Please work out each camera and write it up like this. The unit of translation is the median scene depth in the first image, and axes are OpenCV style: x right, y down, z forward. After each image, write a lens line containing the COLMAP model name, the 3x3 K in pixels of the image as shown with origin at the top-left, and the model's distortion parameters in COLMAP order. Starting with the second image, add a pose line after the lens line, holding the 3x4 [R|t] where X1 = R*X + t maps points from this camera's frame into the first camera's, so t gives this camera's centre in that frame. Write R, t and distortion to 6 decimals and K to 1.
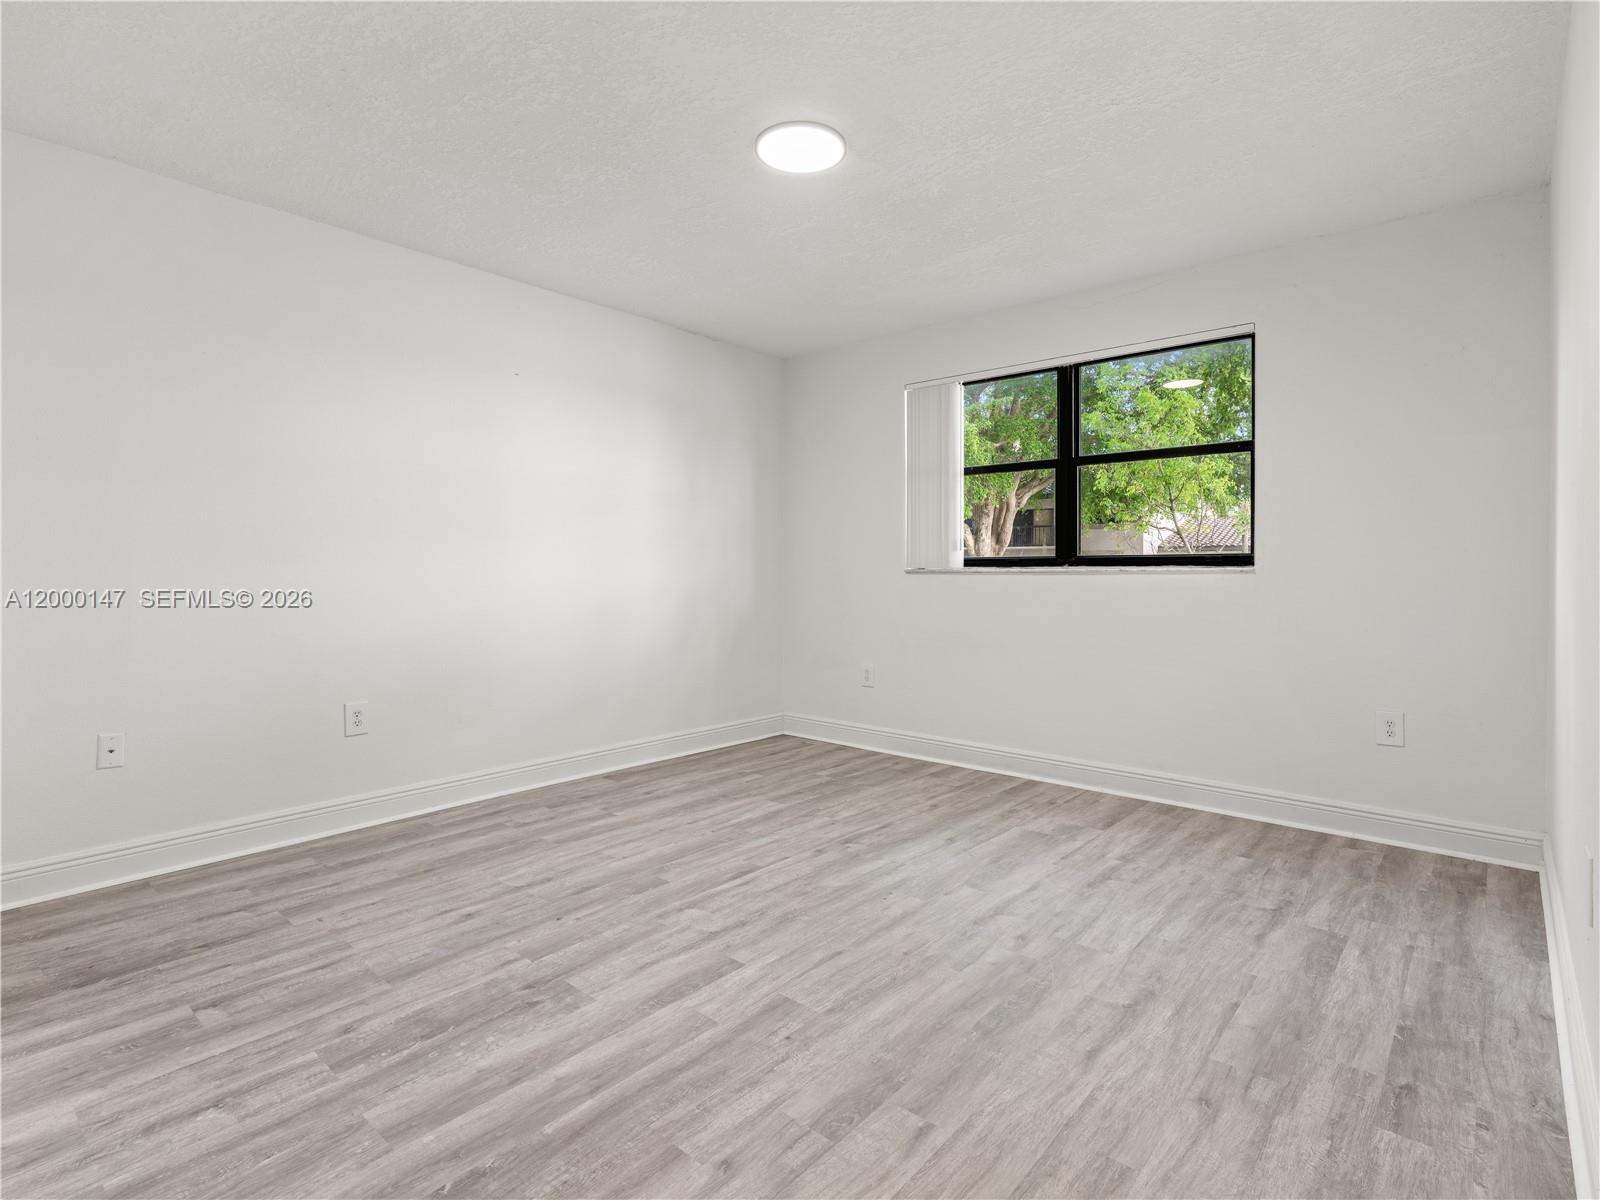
lens RADIAL K [[800.9, 0, 801.1], [0, 800.9, 573.4], [0, 0, 1]] dist [-0.004670, 0.000333]
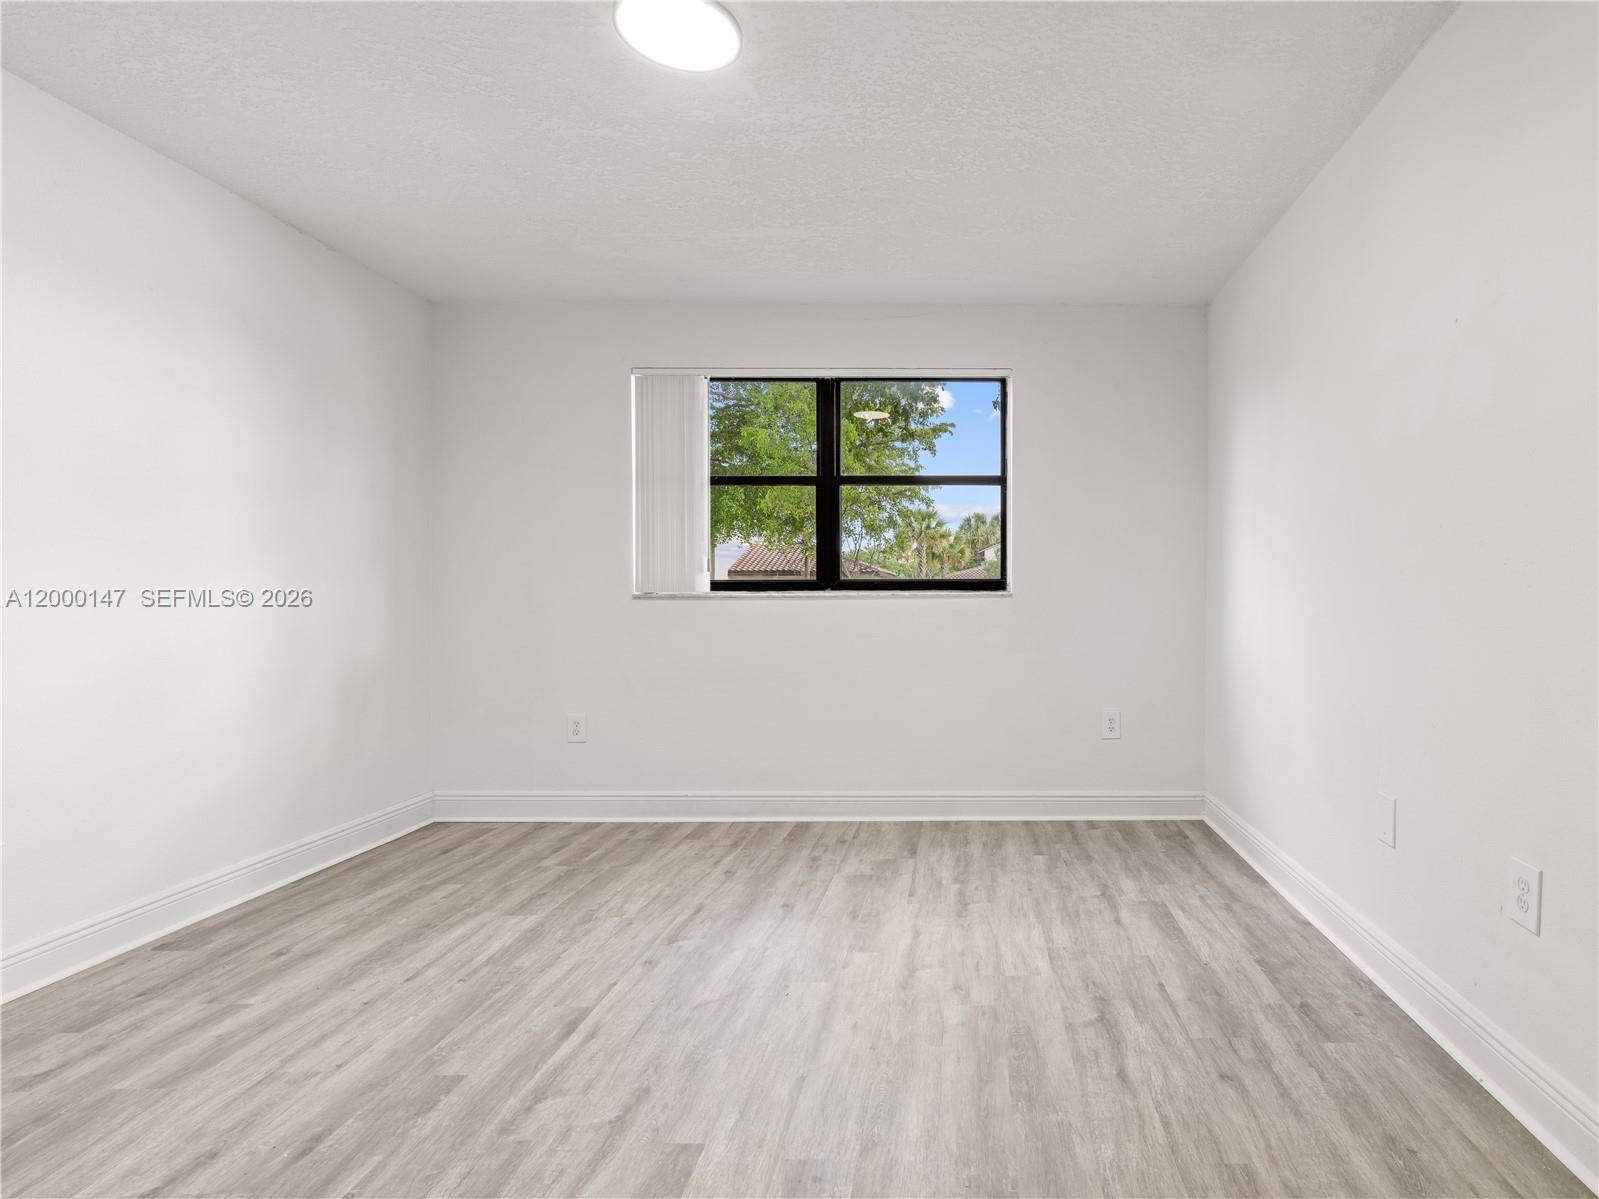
lens RADIAL K [[835.6, 0, 973.7], [0, 835.6, 608.9], [0, 0, 1]] dist [-0.004978, 0.001065]
pose [[0.746718, -0.013224, 0.665009, -0.247795], [0.004232, 0.999877, 0.015131, -0.002032], [-0.665127, -0.008484, 0.746682, 0.182630]]
